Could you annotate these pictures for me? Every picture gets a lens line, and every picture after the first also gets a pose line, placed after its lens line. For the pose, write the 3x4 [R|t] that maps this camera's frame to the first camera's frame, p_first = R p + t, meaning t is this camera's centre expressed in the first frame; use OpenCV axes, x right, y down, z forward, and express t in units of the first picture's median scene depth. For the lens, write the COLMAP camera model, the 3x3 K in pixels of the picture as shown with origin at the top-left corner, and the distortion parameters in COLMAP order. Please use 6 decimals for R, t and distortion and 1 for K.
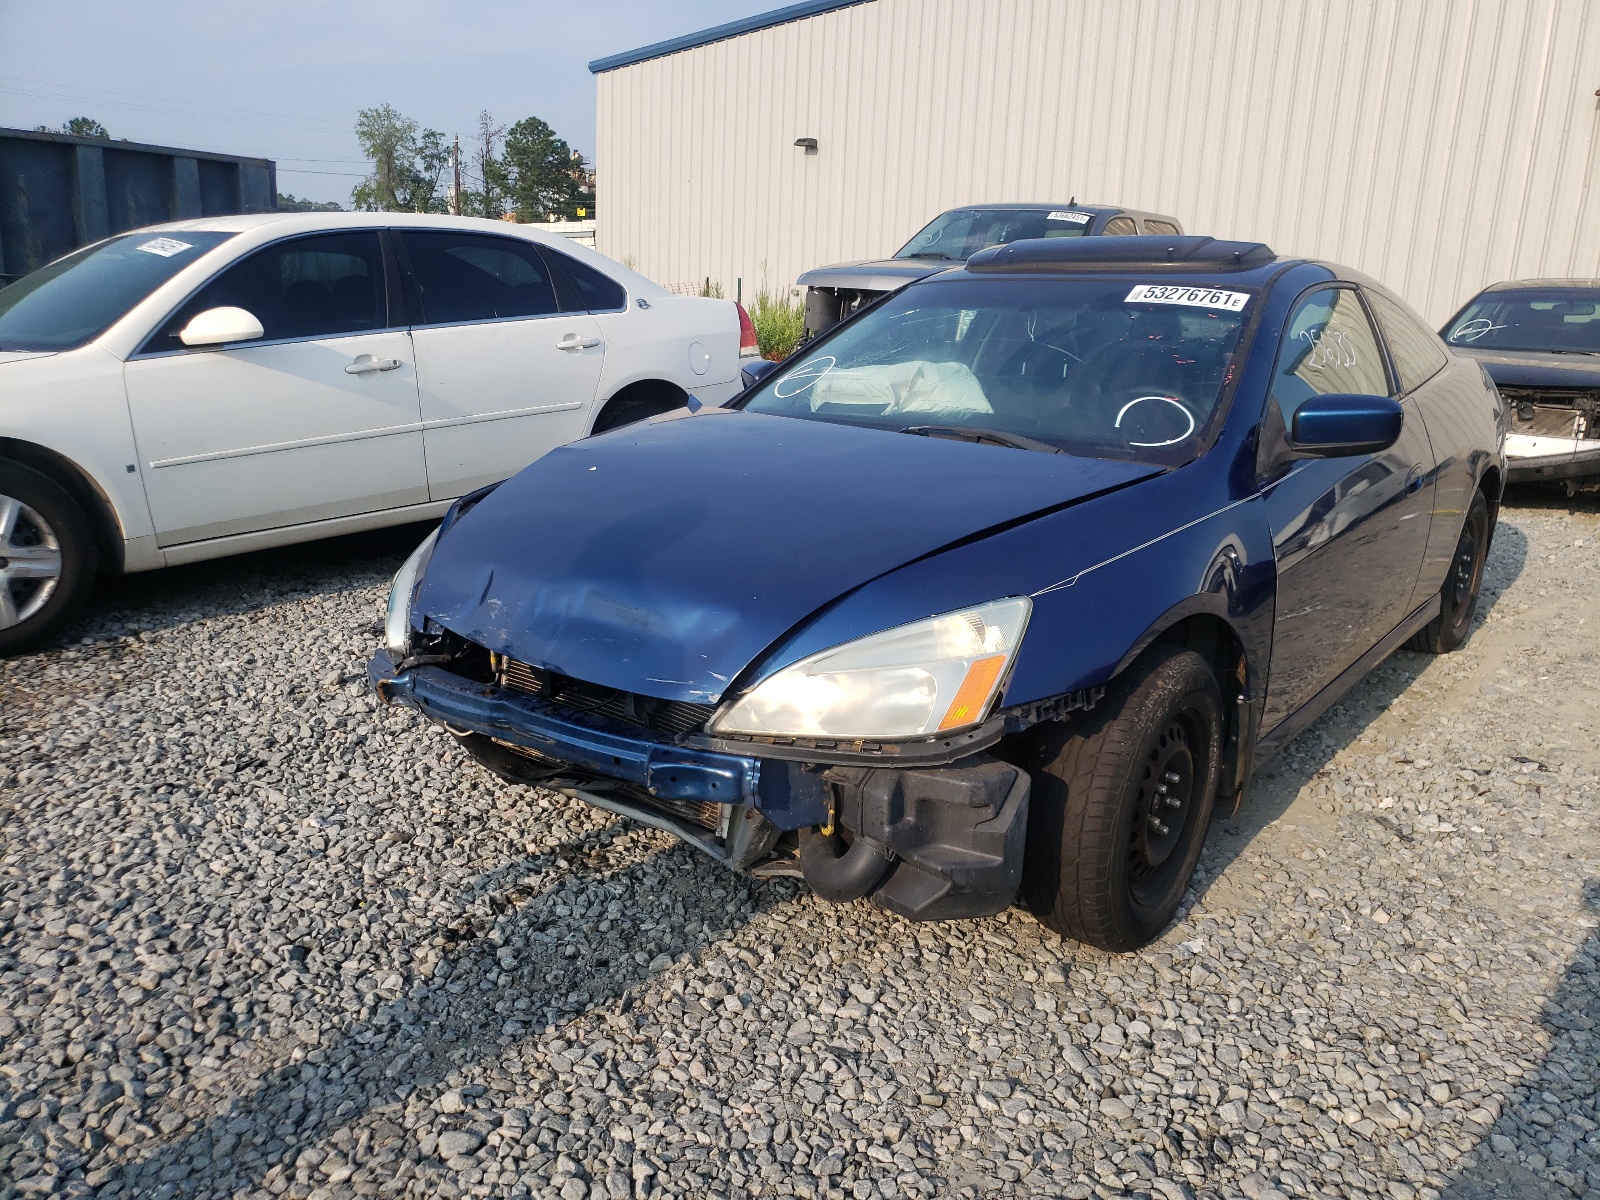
lens RADIAL K [[1217.2, 0, 800.0], [0, 1217.2, 600.0], [0, 0, 1]] dist [0.002796, -0.002864]
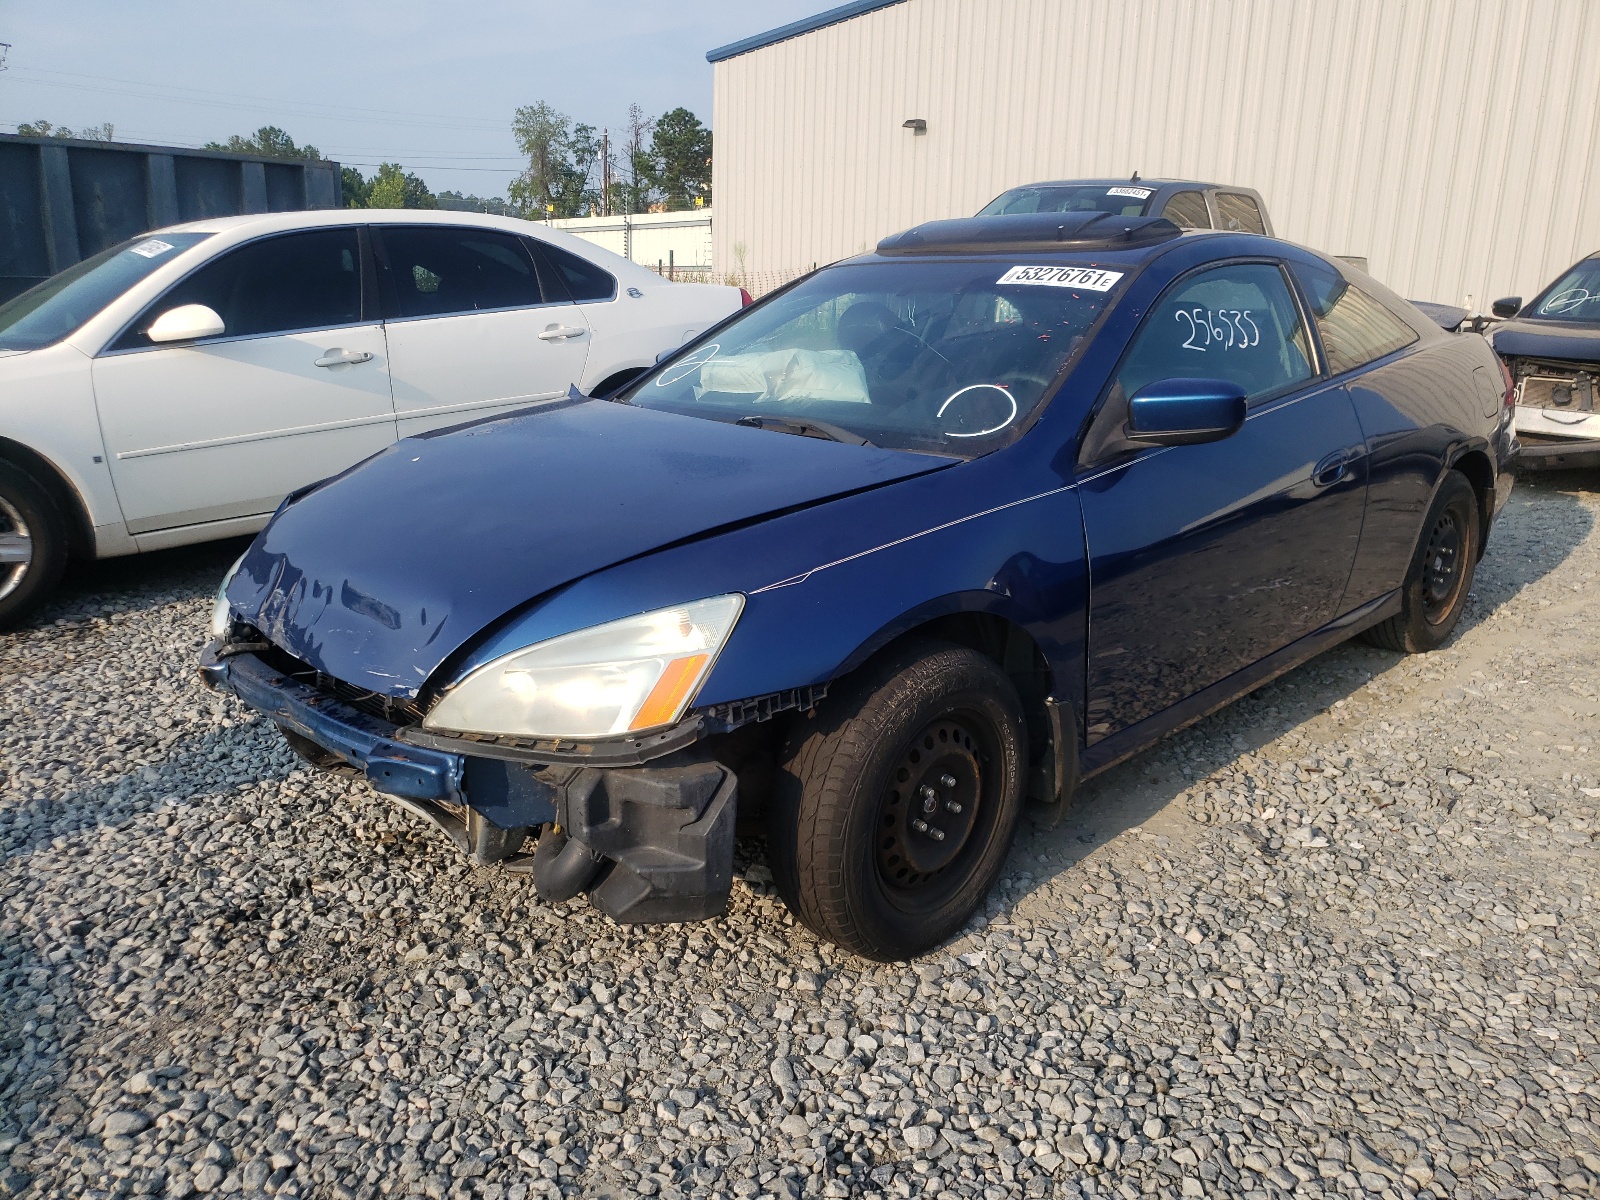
lens RADIAL K [[1208.5, 0, 800.0], [0, 1208.5, 600.0], [0, 0, 1]] dist [0.002097, 0.011457]
pose [[0.992818, 0.010261, -0.119193, 0.249190], [-0.008567, 0.999855, 0.014715, -0.009180], [0.119327, -0.013589, 0.992762, 0.035838]]
